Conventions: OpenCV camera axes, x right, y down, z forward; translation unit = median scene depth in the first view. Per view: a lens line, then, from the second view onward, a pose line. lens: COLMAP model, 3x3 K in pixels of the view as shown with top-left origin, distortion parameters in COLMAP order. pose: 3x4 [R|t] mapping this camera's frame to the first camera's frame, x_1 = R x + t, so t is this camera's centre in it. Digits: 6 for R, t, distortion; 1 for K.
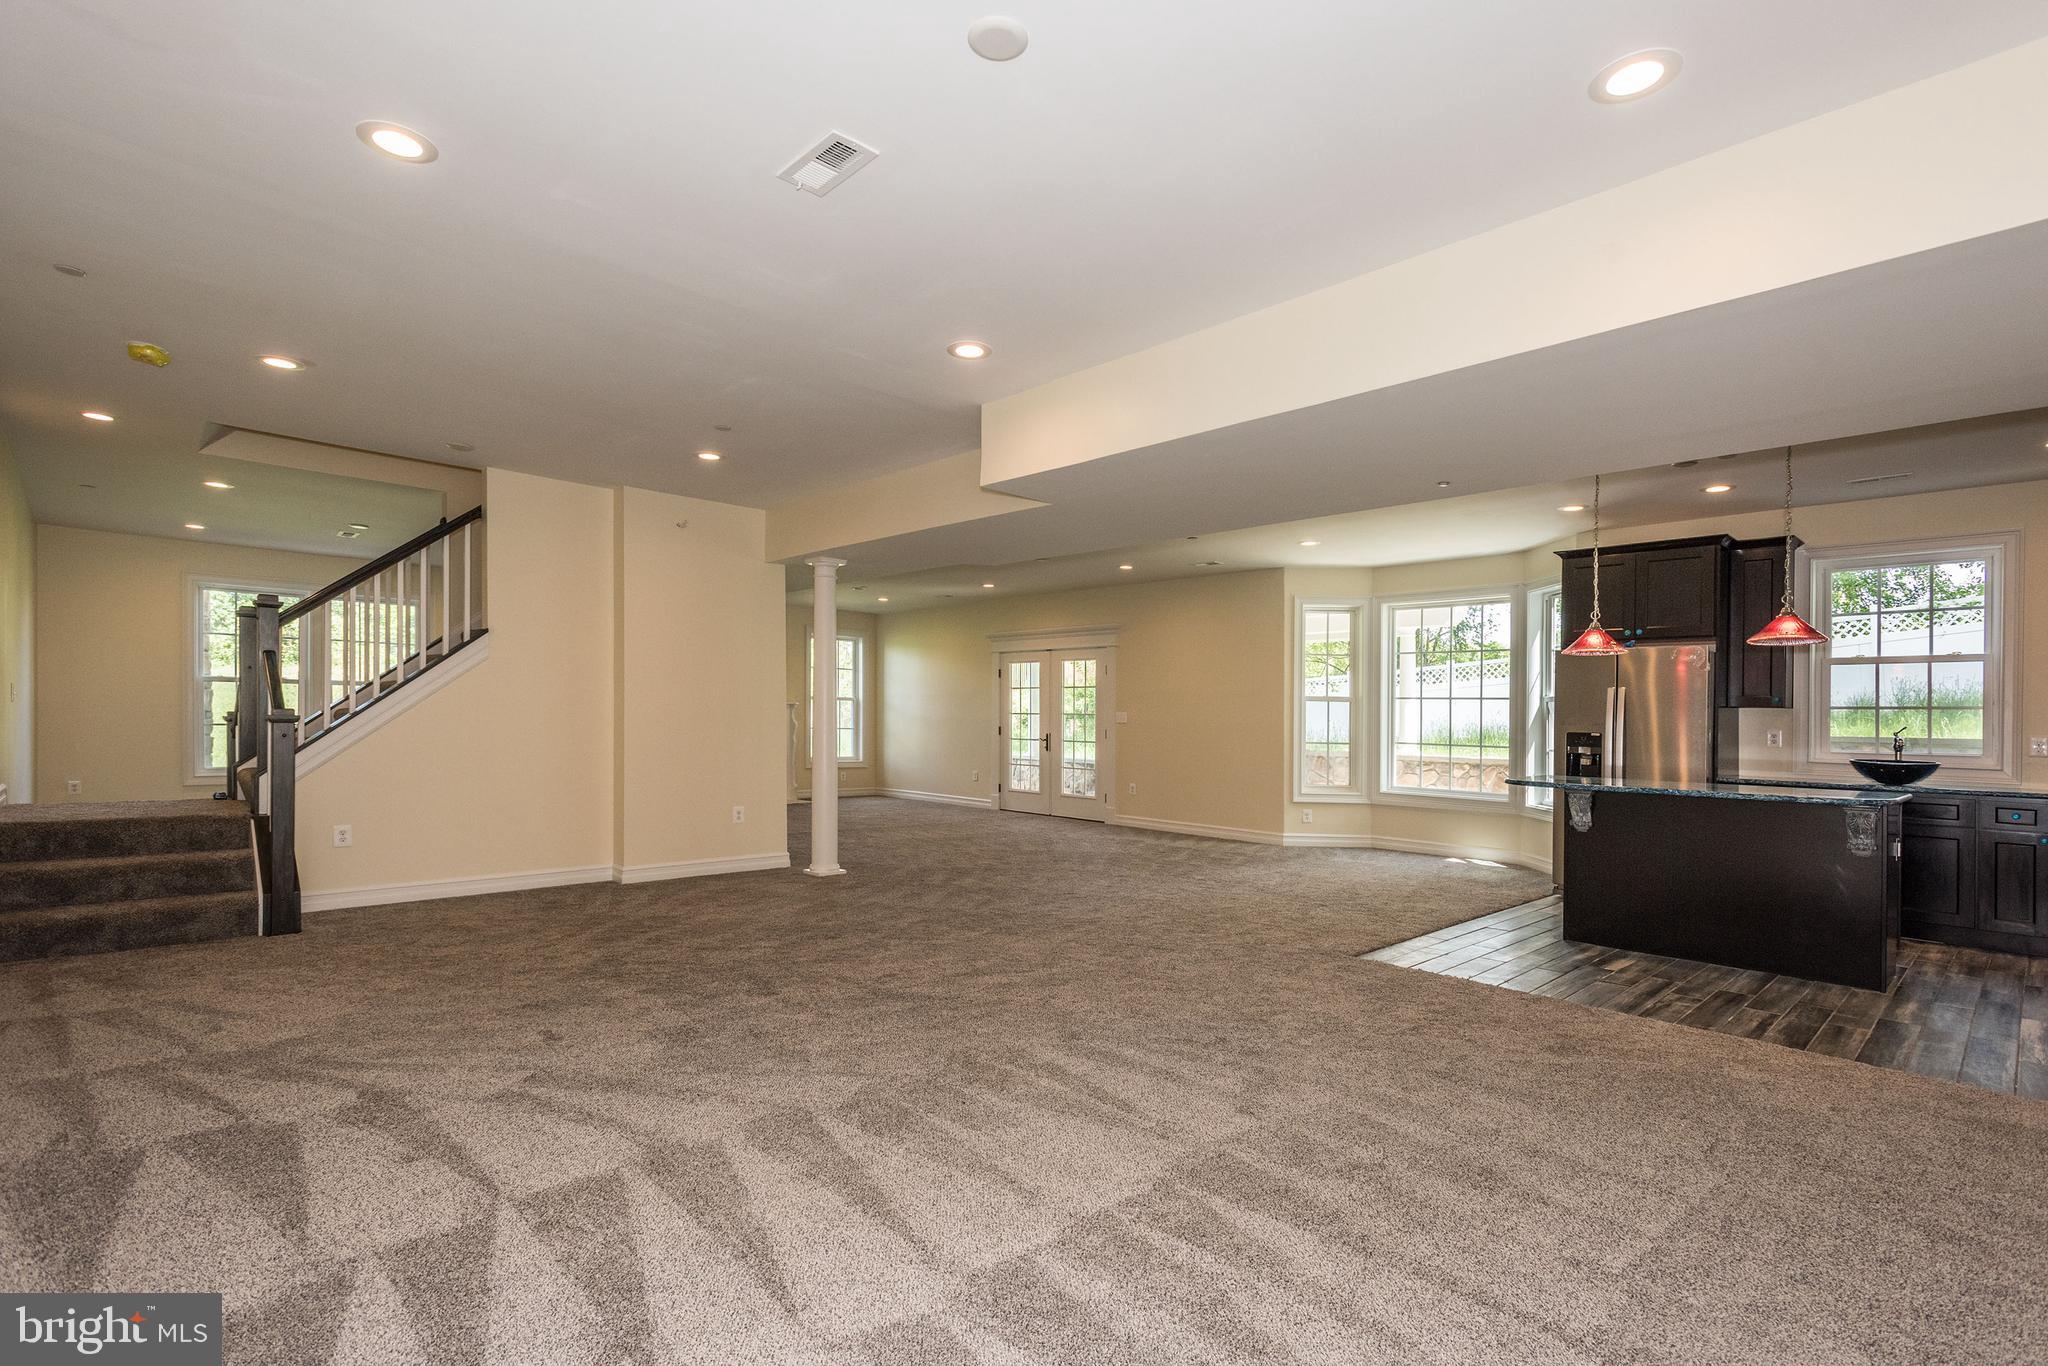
lens RADIAL K [[960.9, 0, 1036.9], [0, 960.9, 679.6], [0, 0, 1]] dist [0.013798, -0.000742]
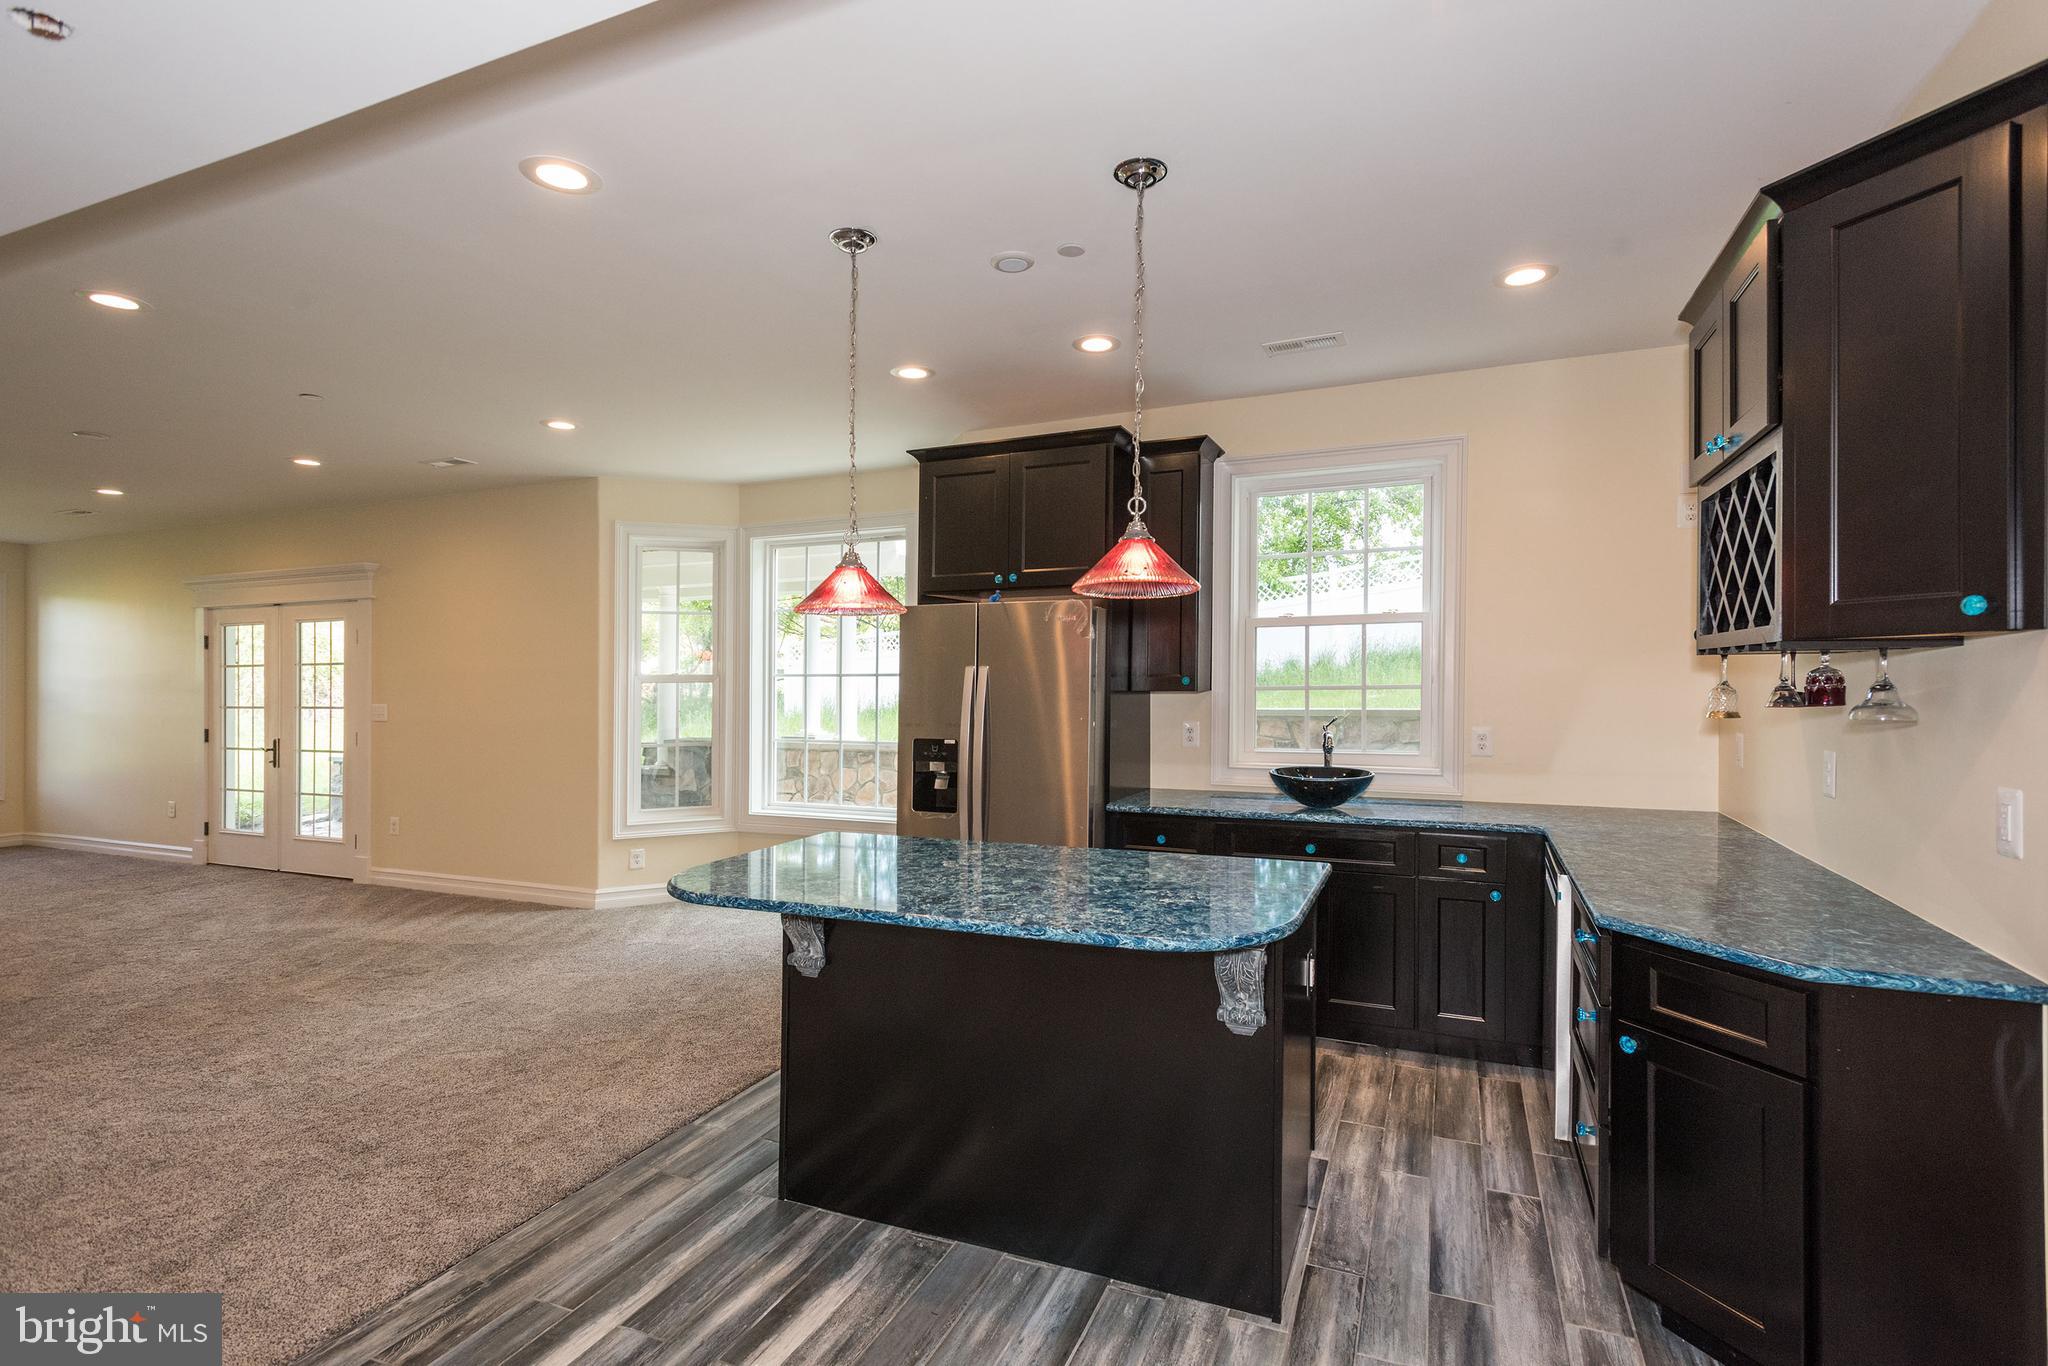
lens RADIAL K [[969.1, 0, 1034.9], [0, 969.1, 686.6], [0, 0, 1]] dist [0.015430, -0.000990]
pose [[0.918314, -0.031239, 0.394617, 0.297741], [0.010843, 0.998492, 0.053812, -0.009158], [-0.395703, -0.045138, 0.917268, 0.316073]]
